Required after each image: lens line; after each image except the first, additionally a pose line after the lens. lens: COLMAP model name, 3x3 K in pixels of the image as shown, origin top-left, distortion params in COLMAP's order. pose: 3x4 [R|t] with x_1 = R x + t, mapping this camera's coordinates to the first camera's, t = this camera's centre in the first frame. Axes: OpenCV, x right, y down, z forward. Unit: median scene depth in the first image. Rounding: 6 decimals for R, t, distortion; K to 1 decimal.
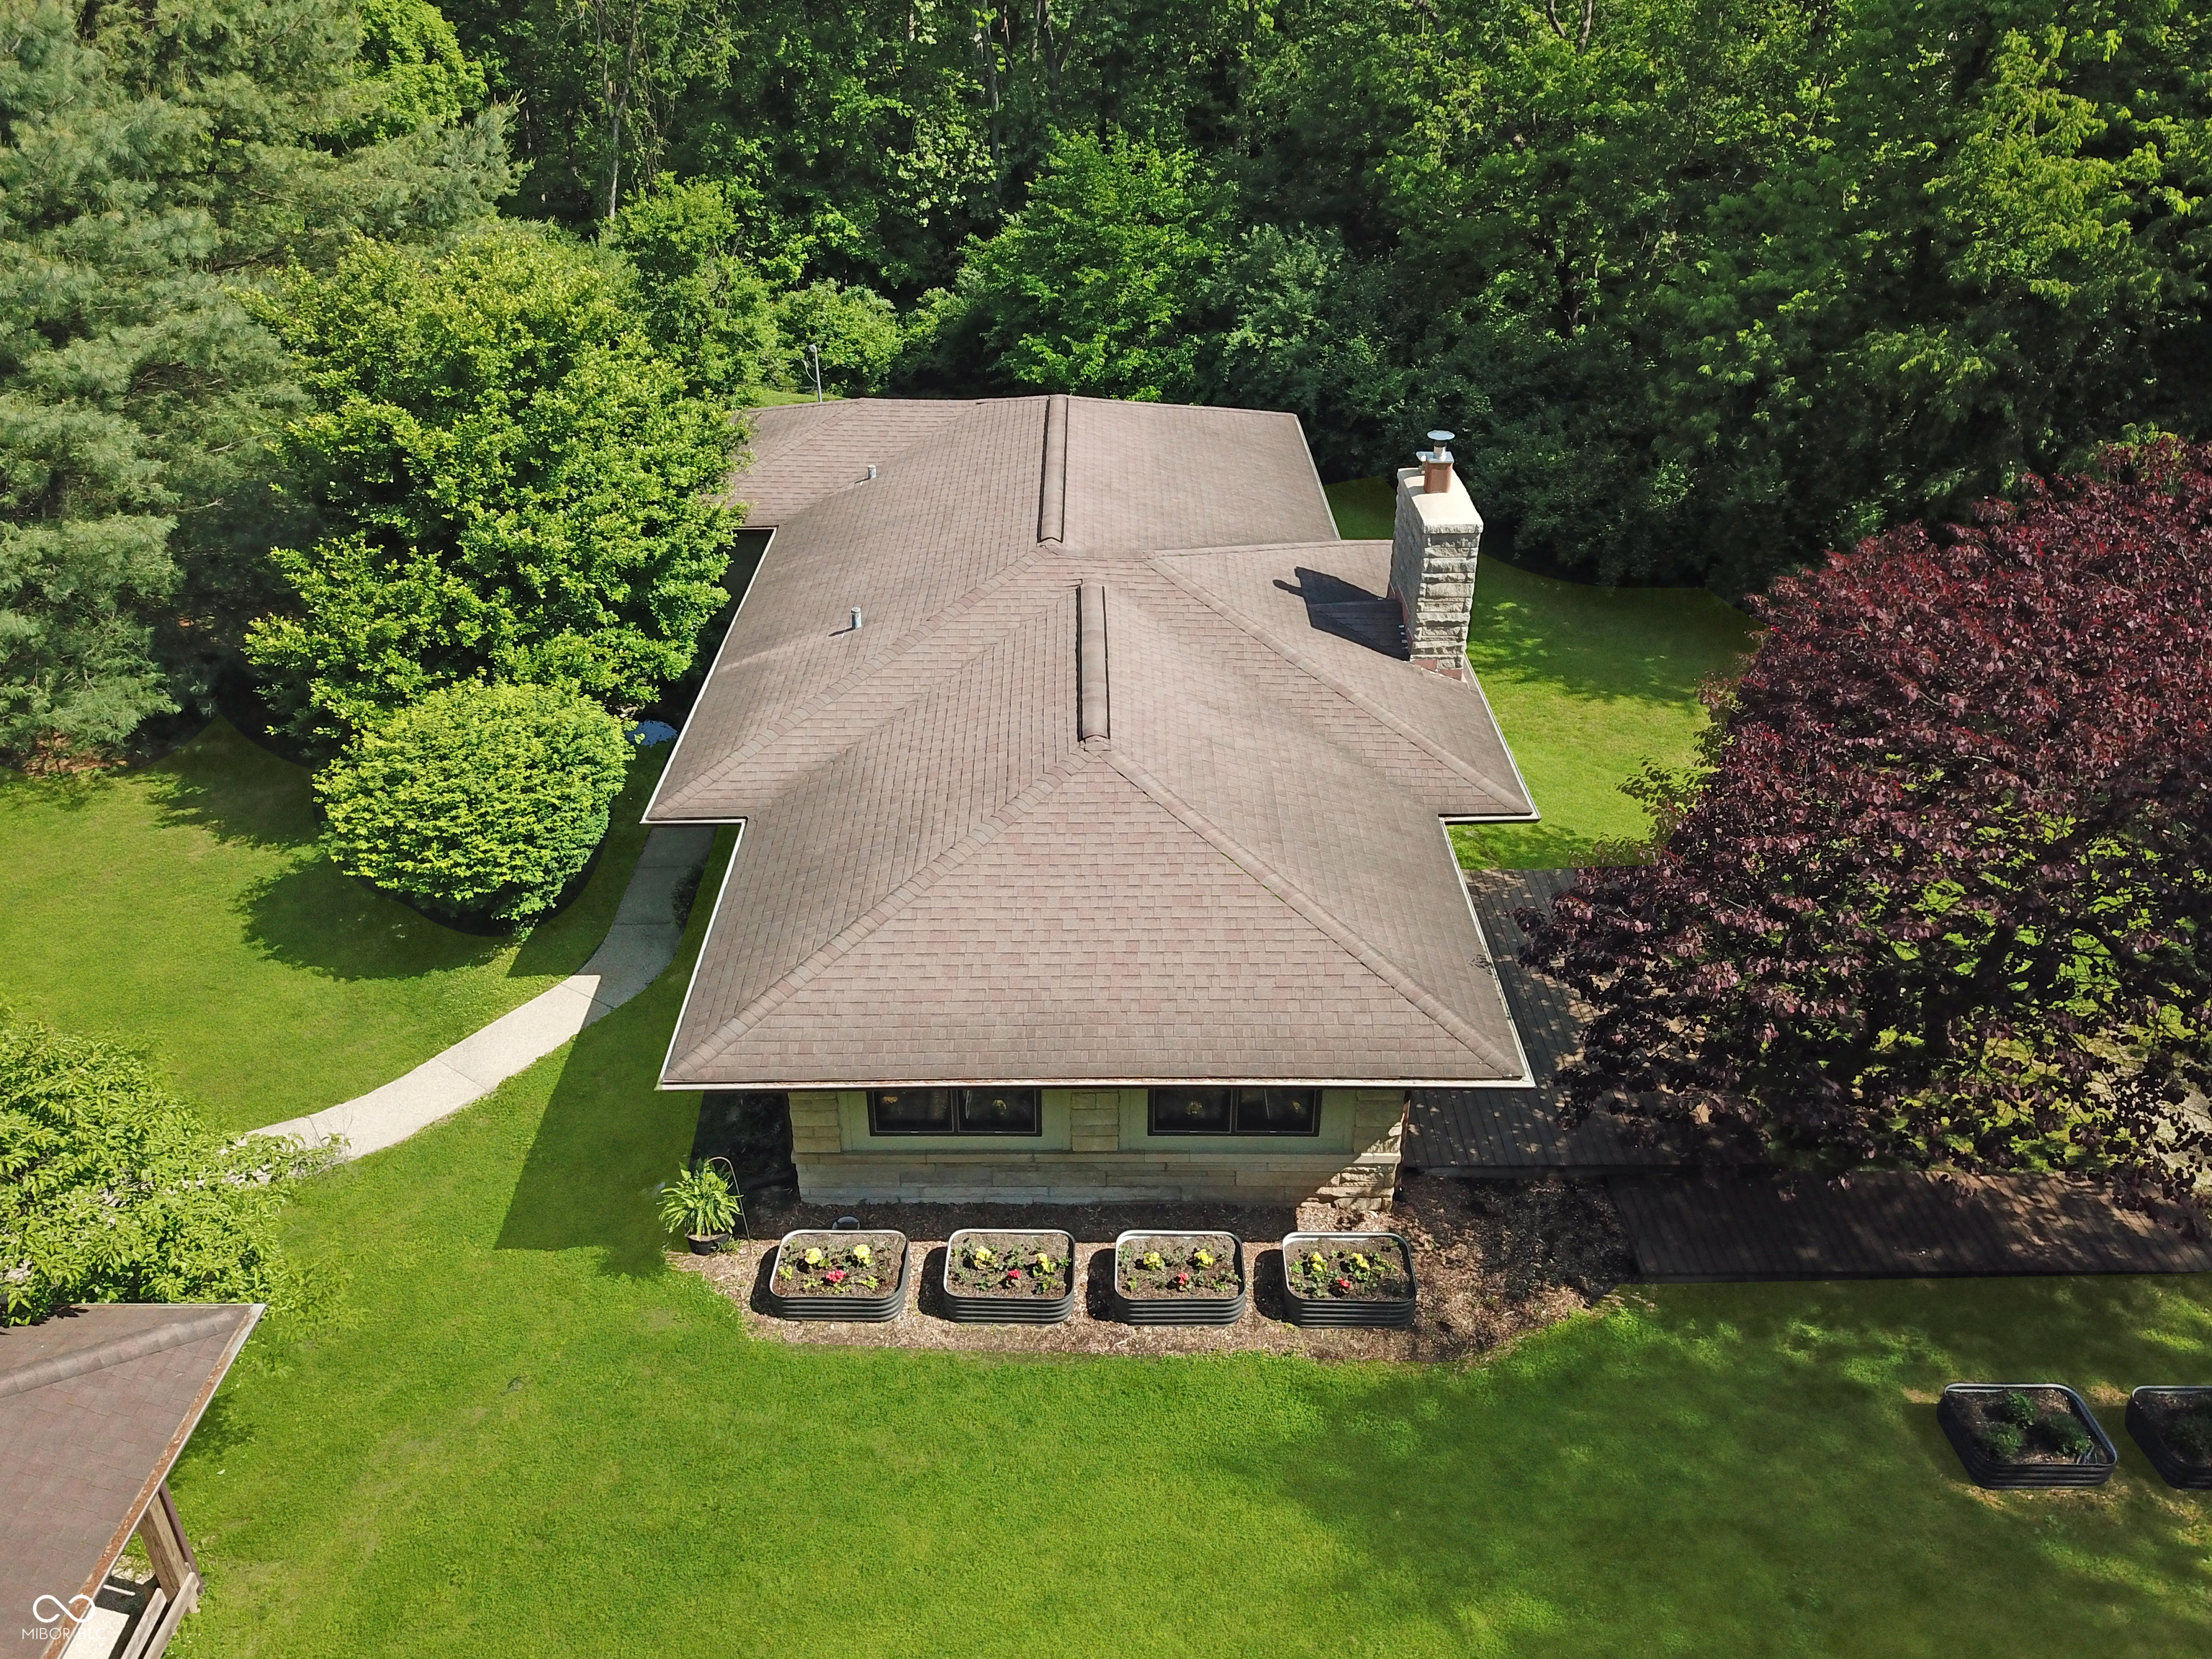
lens RADIAL K [[1688.4, 0, 1106.0], [0, 1688.4, 829.5], [0, 0, 1]] dist [0.077448, -0.000330]
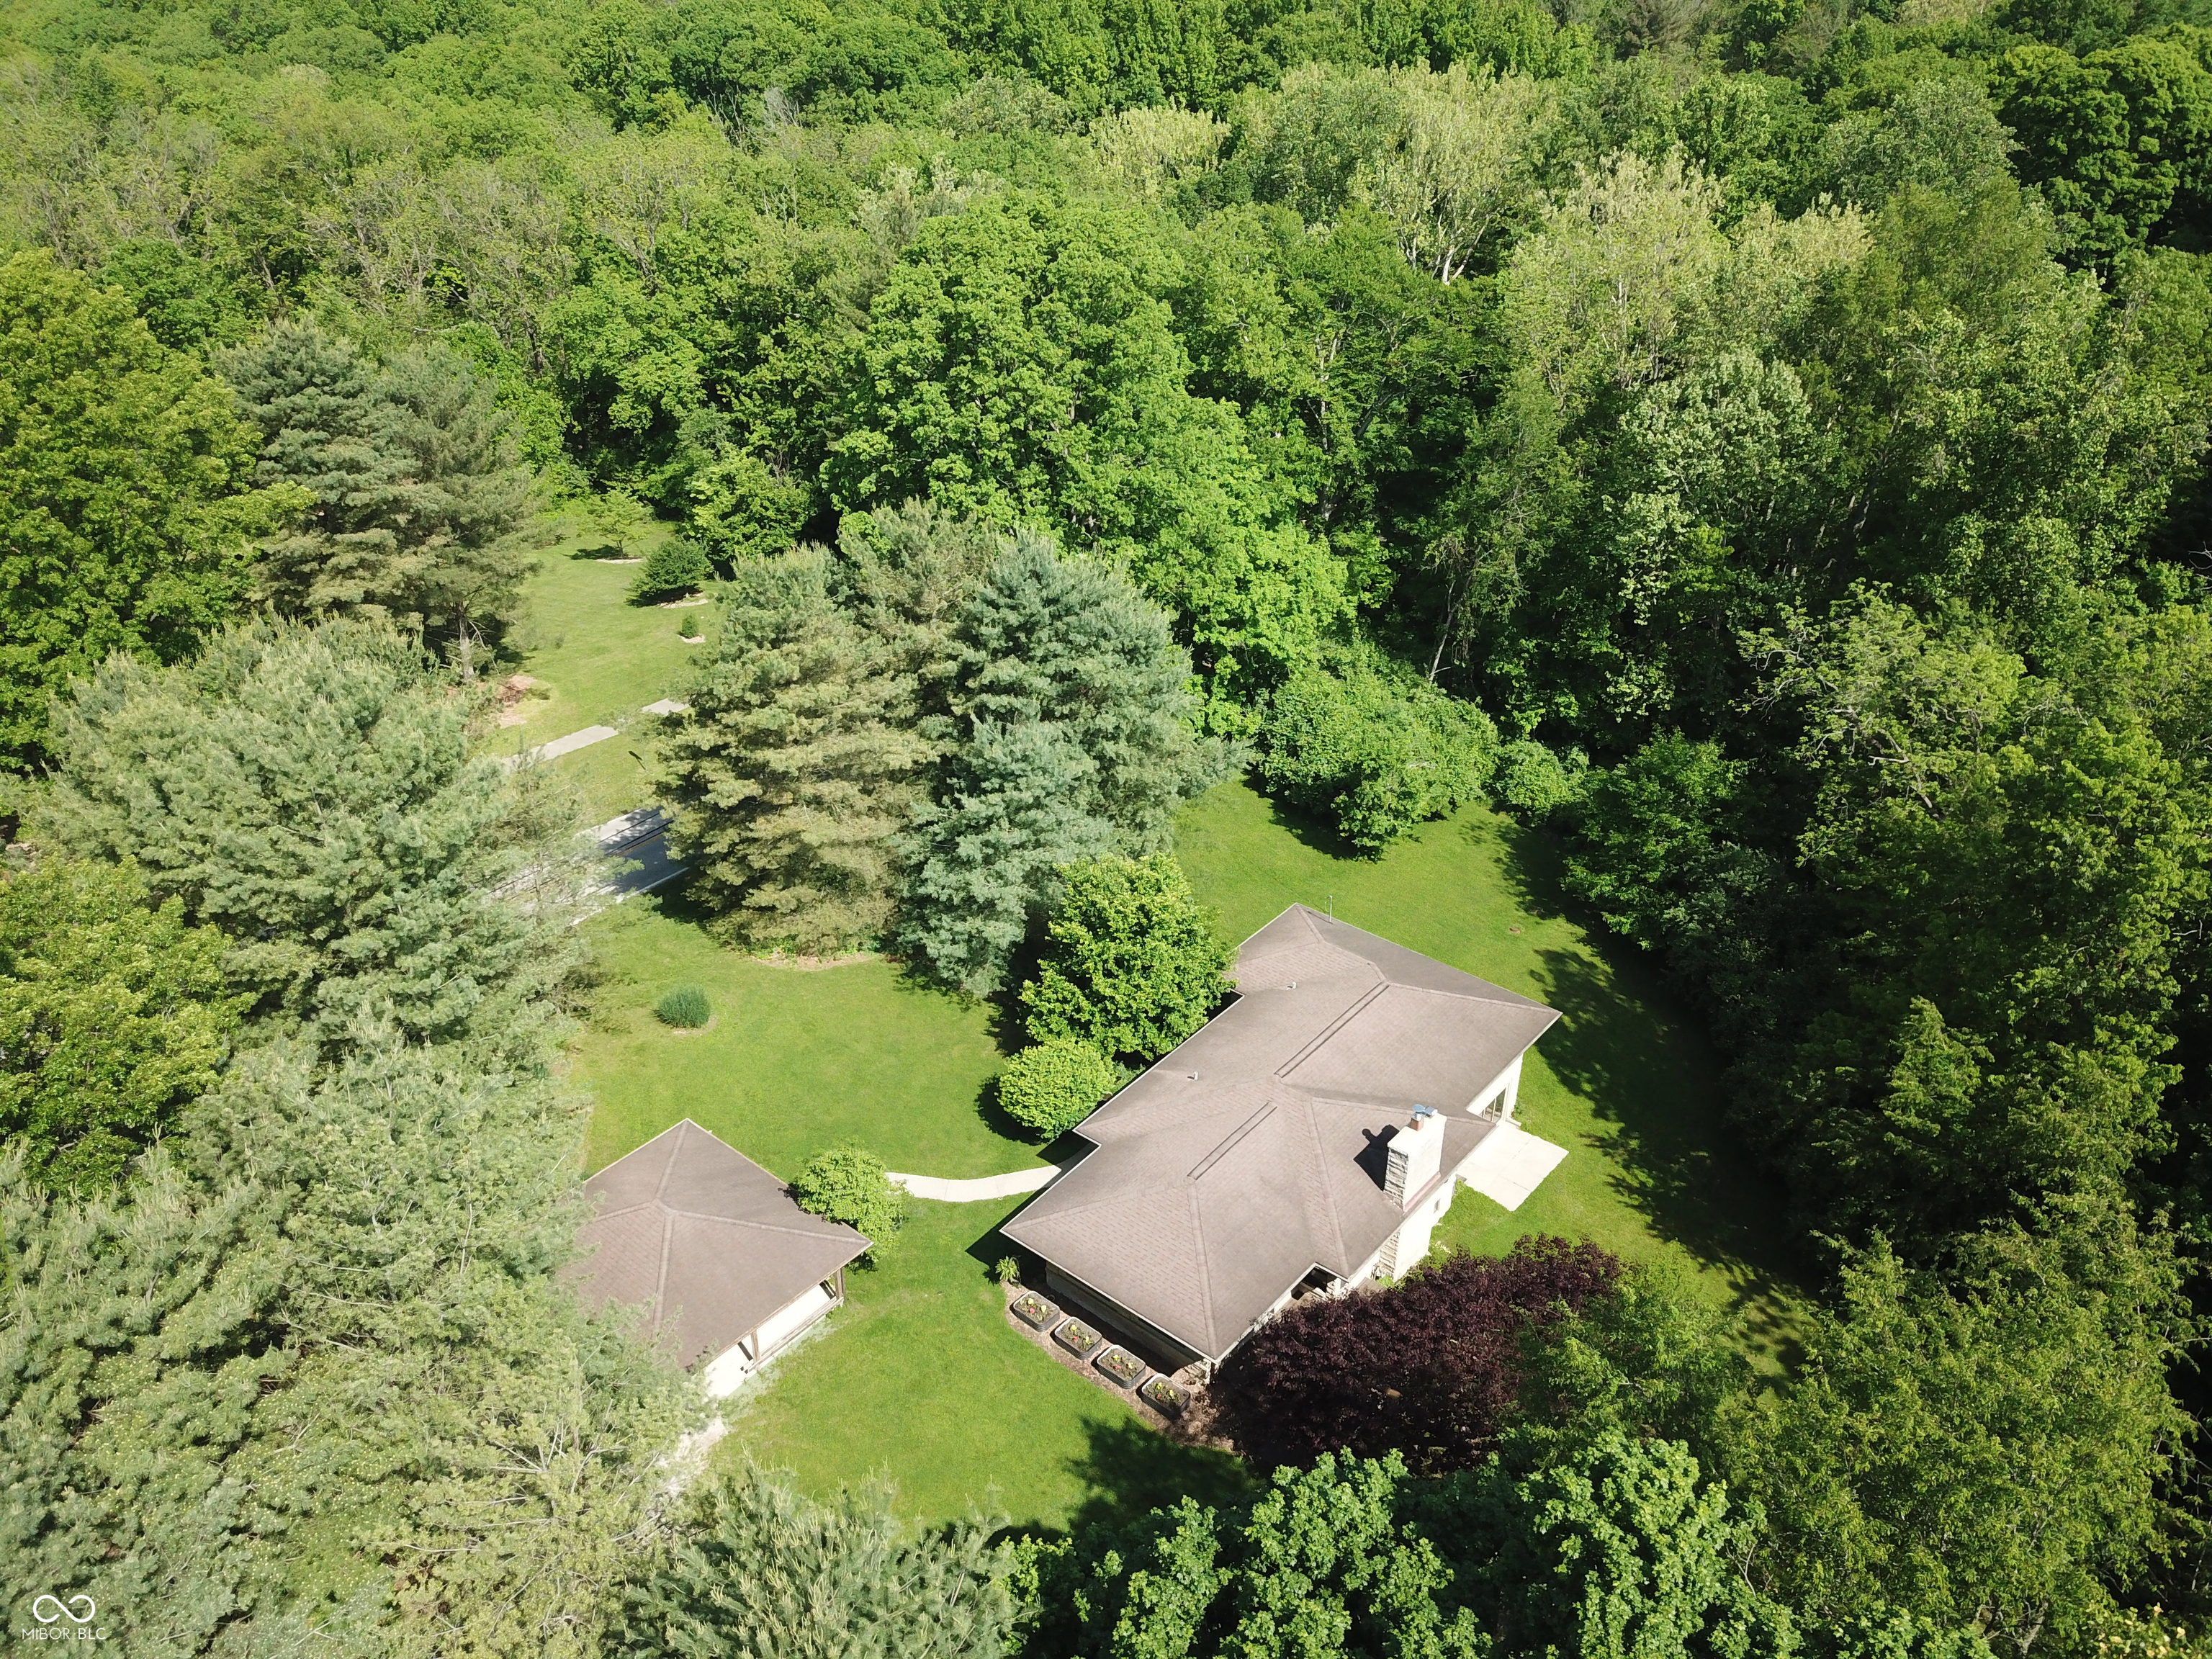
lens RADIAL K [[1688.4, 0, 1106.0], [0, 1688.4, 829.5], [0, 0, 1]] dist [0.077448, -0.000330]
pose [[0.774141, 0.310956, -0.551373, 0.964202], [-0.321984, 0.943363, 0.079952, -0.598563], [0.545007, 0.115639, 0.830419, -1.113449]]
